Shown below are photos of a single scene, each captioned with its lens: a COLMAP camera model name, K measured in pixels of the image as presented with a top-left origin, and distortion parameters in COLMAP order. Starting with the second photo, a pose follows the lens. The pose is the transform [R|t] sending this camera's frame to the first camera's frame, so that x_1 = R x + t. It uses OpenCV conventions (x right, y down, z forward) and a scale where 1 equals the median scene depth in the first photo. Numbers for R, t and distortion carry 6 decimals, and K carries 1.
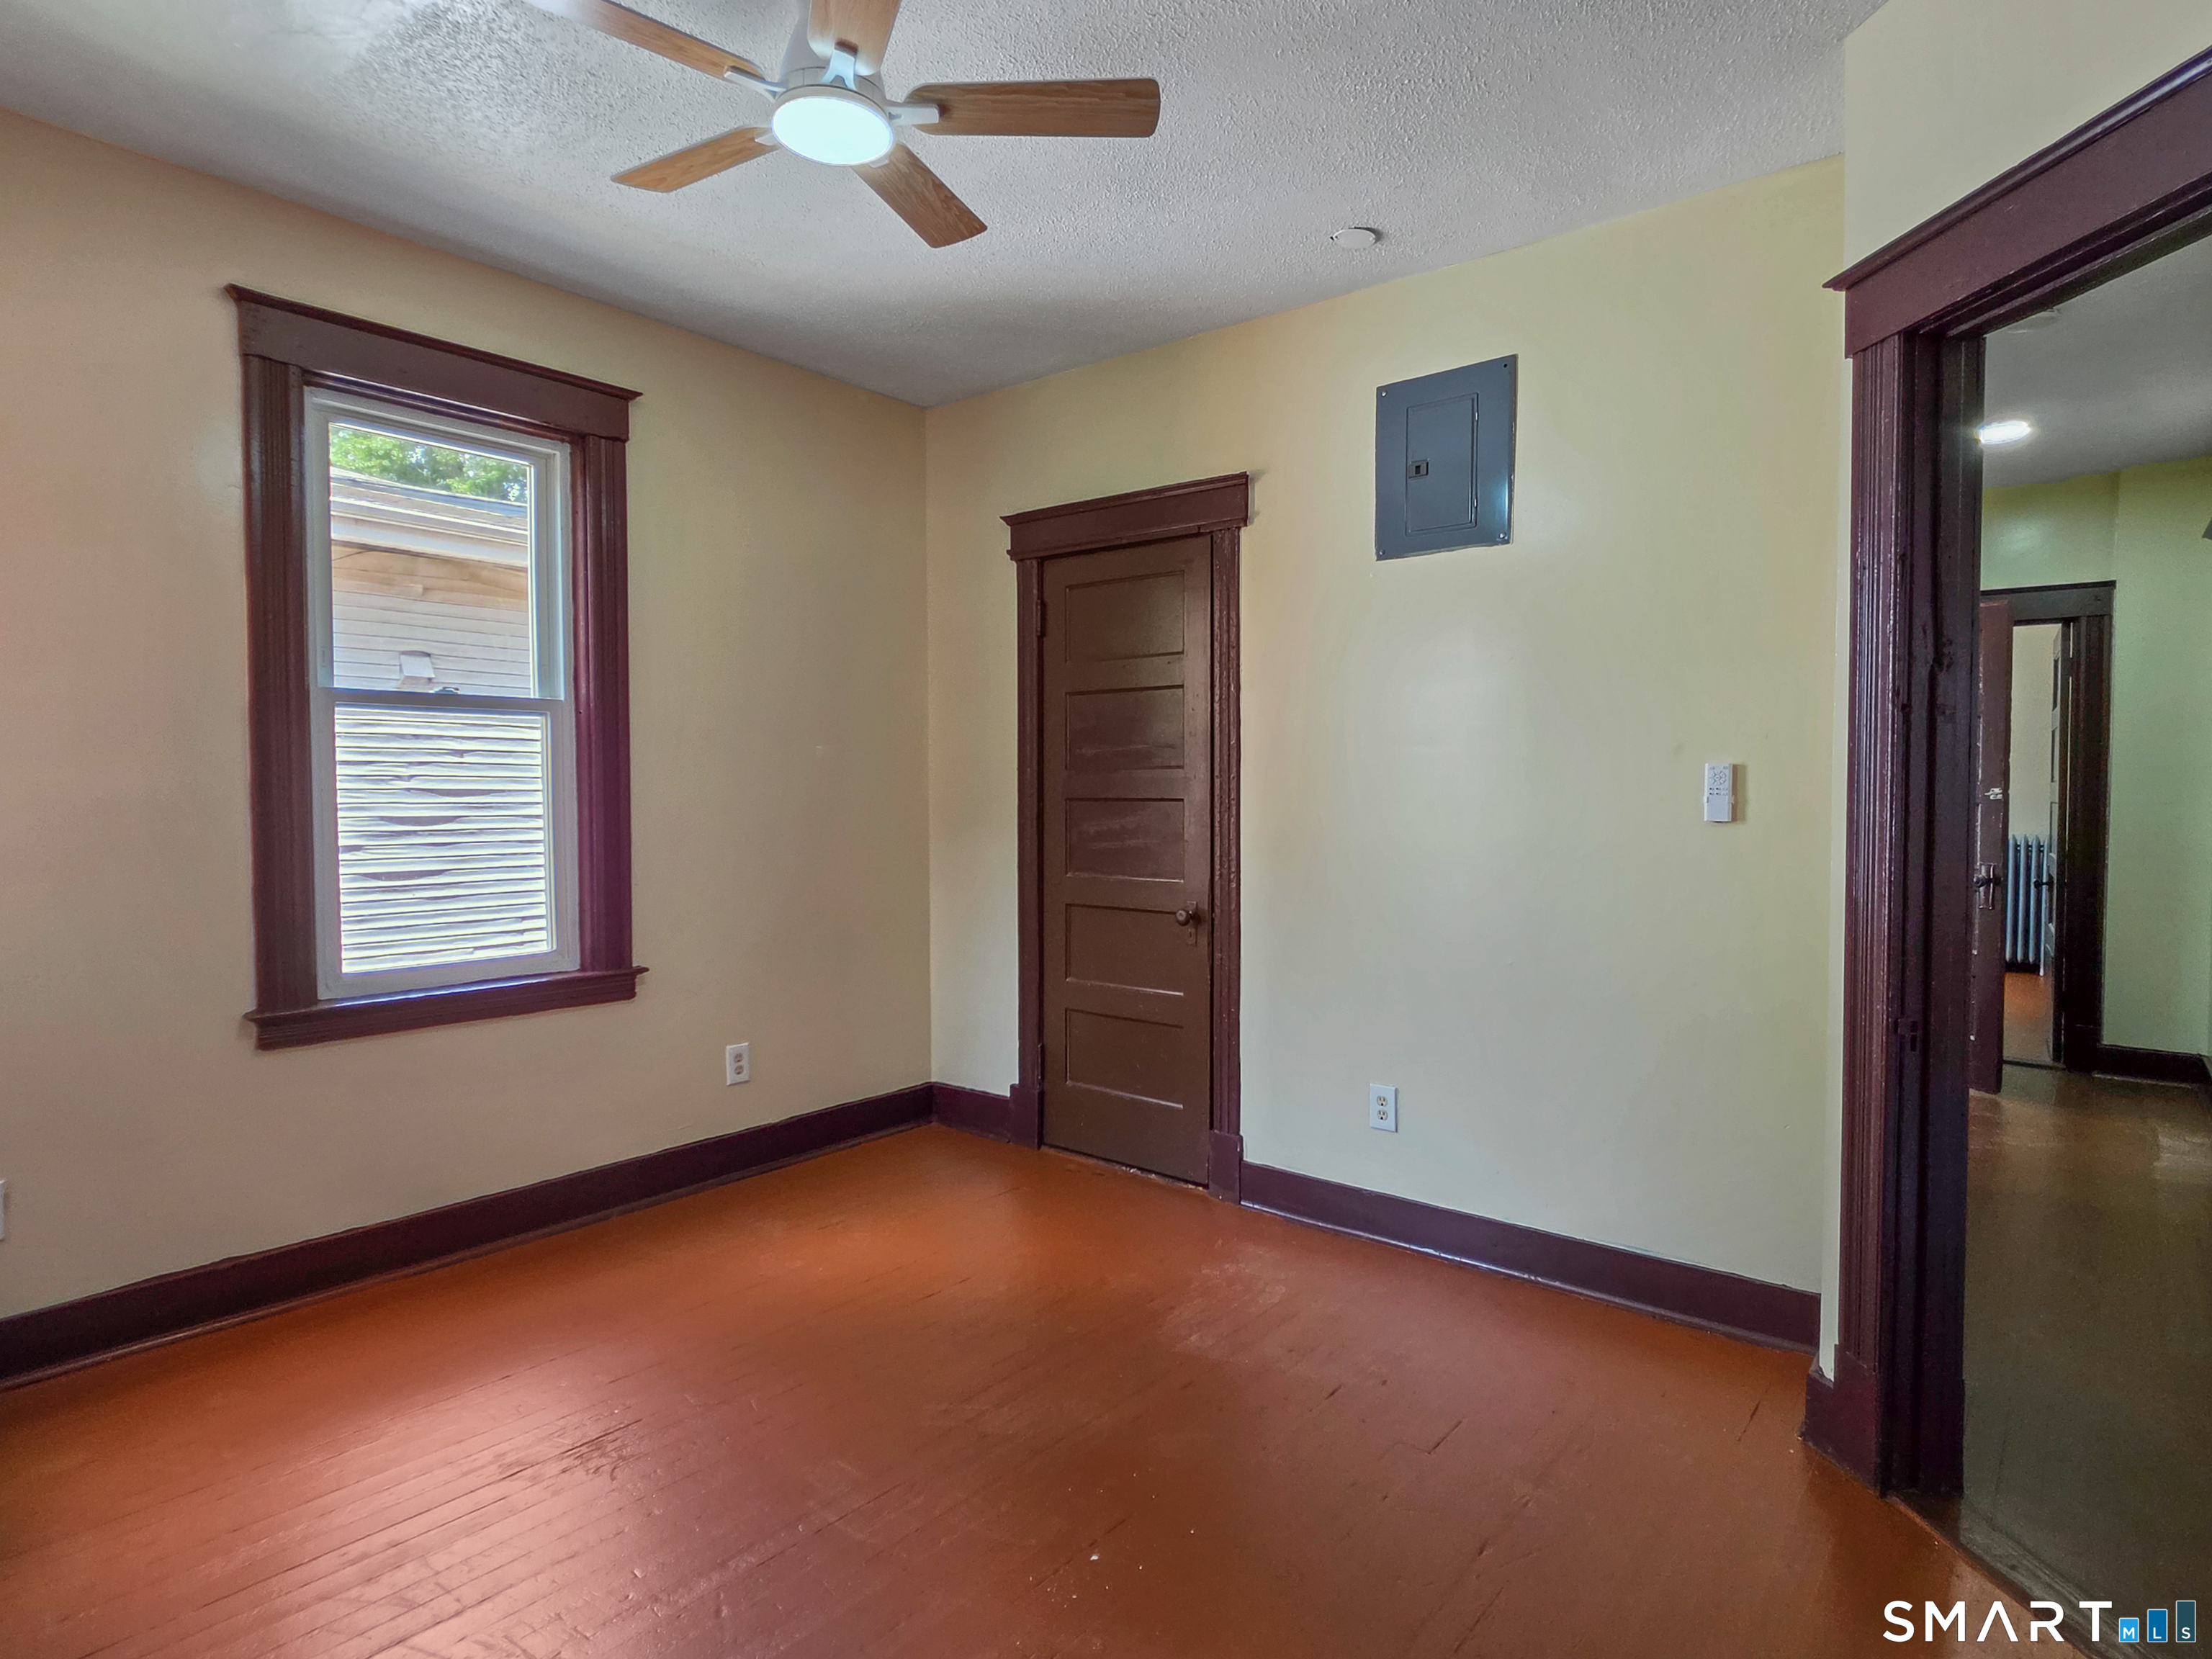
lens RADIAL K [[1201.0, 0, 1114.3], [0, 1201.0, 821.9], [0, 0, 1]] dist [0.028613, 0.000027]
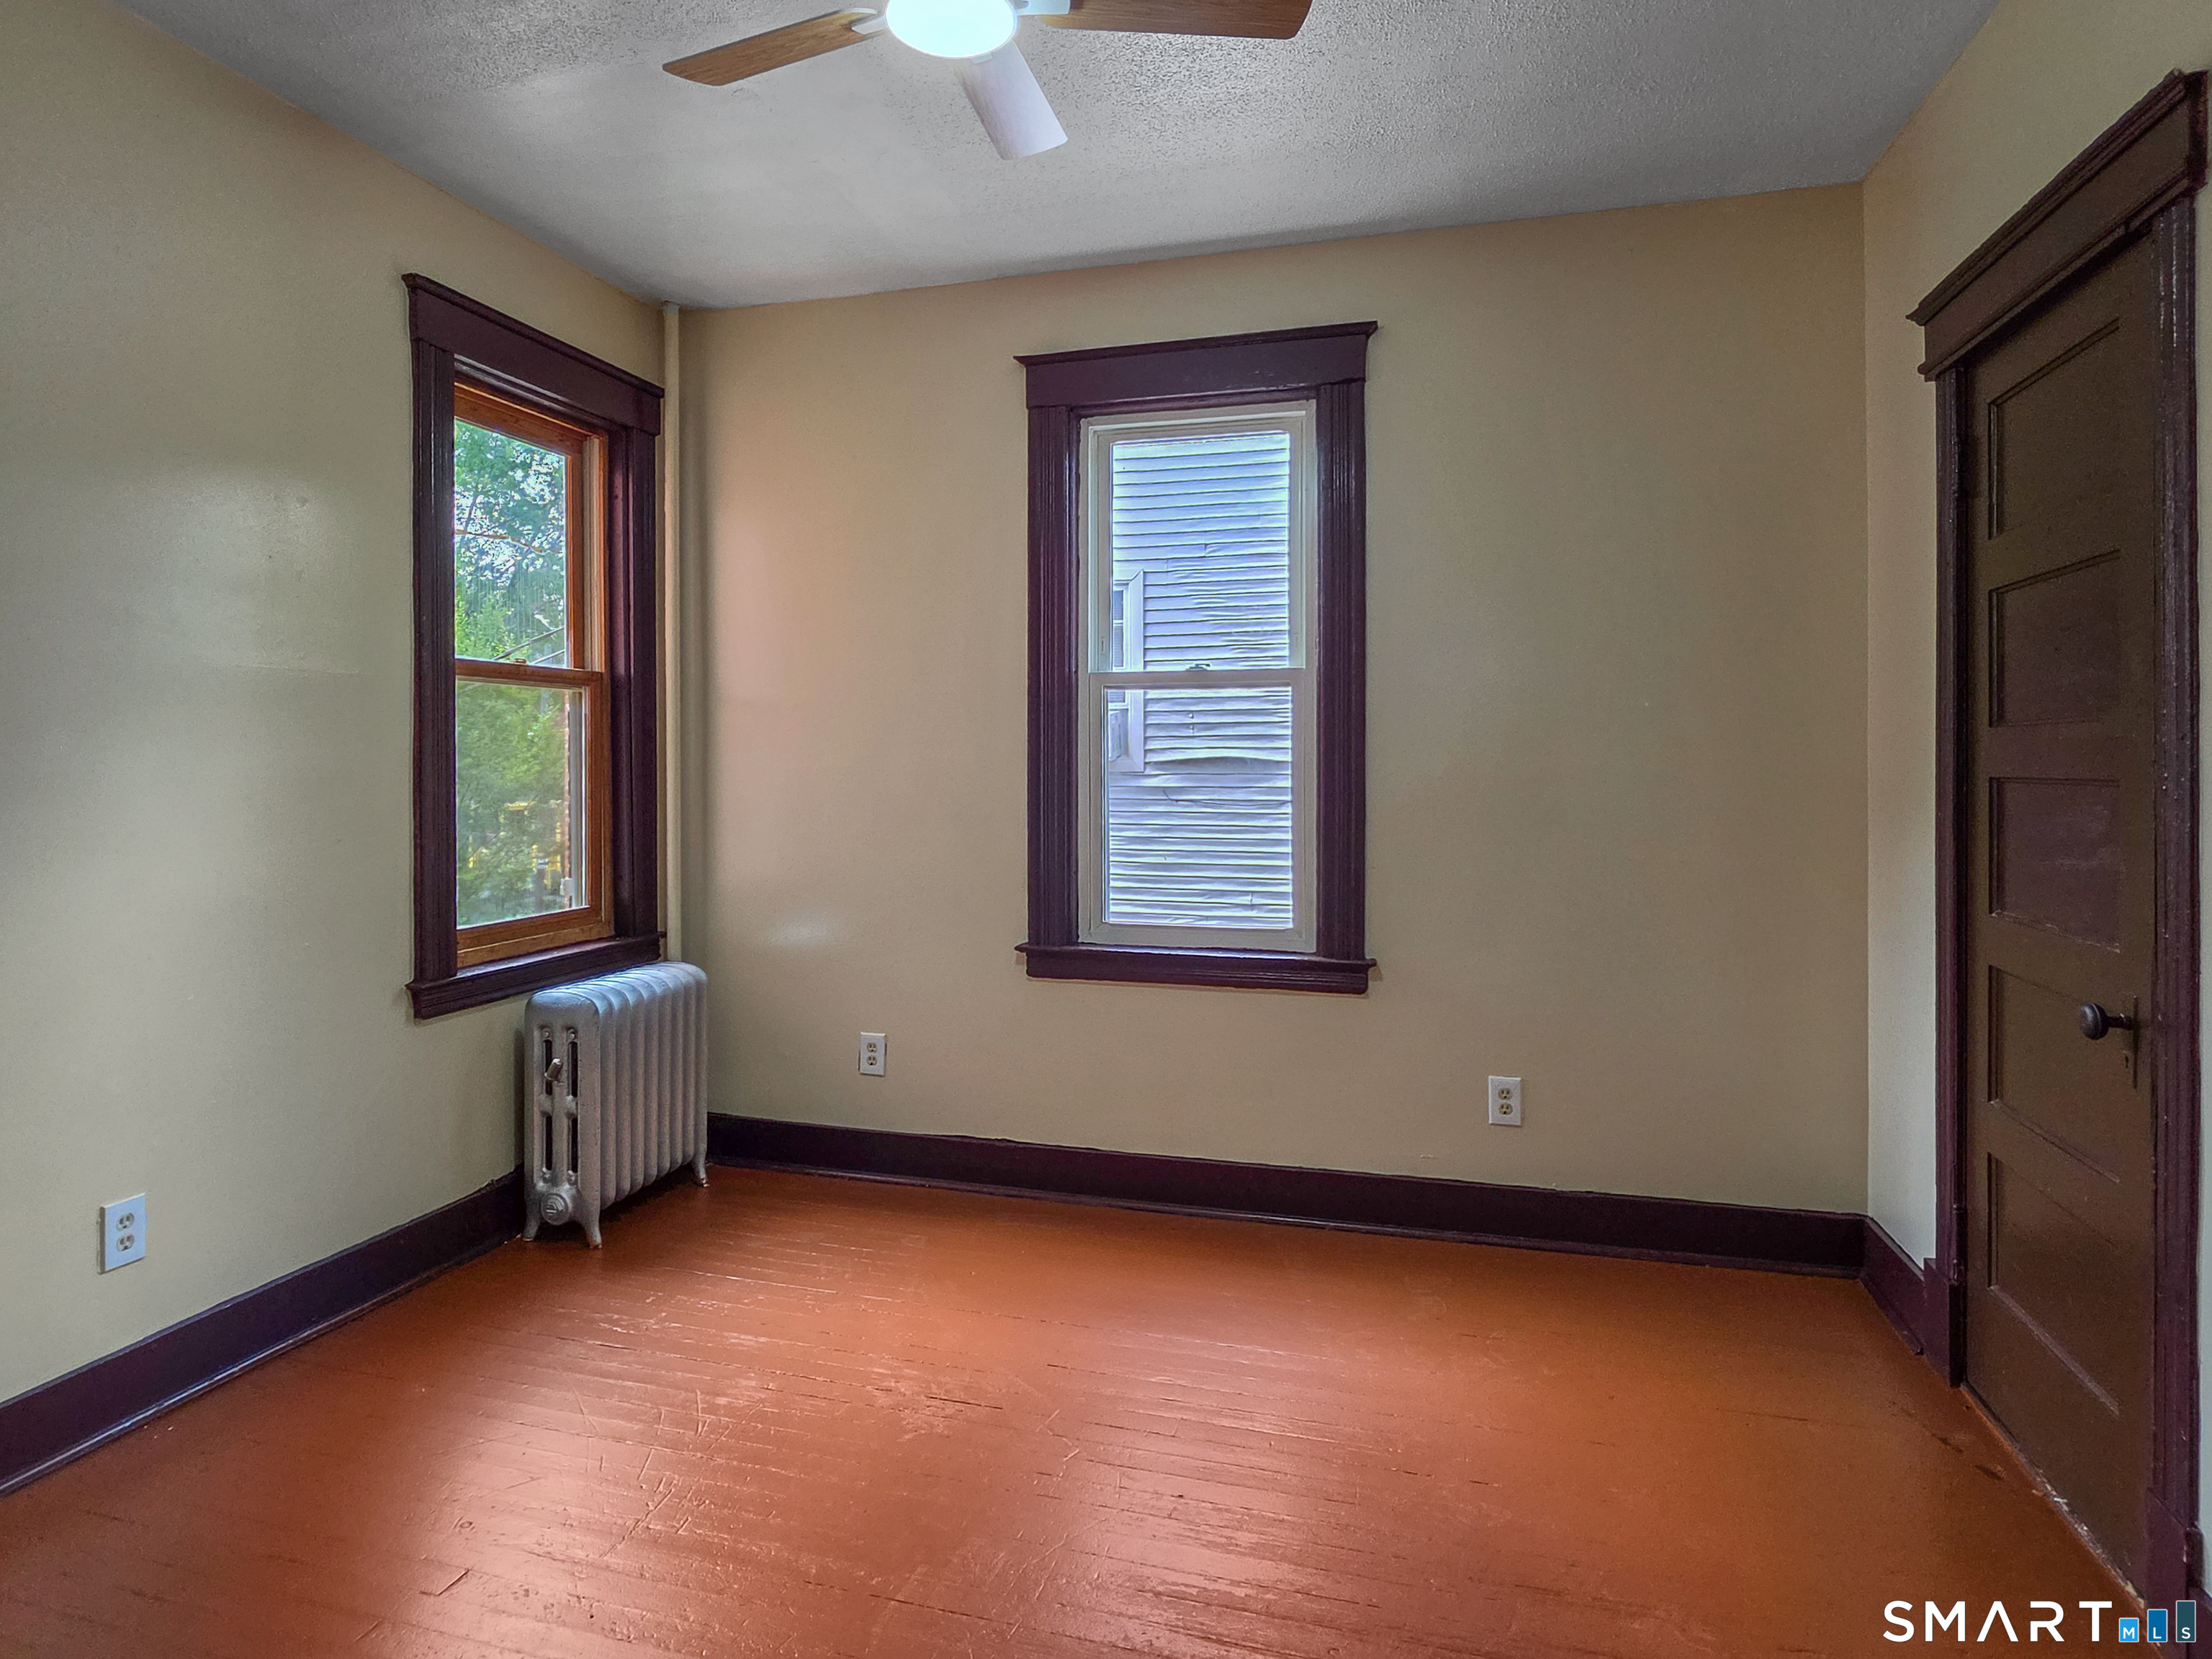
lens RADIAL K [[1209.7, 0, 1111.1], [0, 1209.7, 770.9], [0, 0, 1]] dist [0.003710, -0.015048]
pose [[0.422638, 0.002105, -0.906296, 0.345911], [-0.029397, 0.999503, -0.011387, -0.004103], [0.905822, 0.031455, 0.422490, 0.457158]]
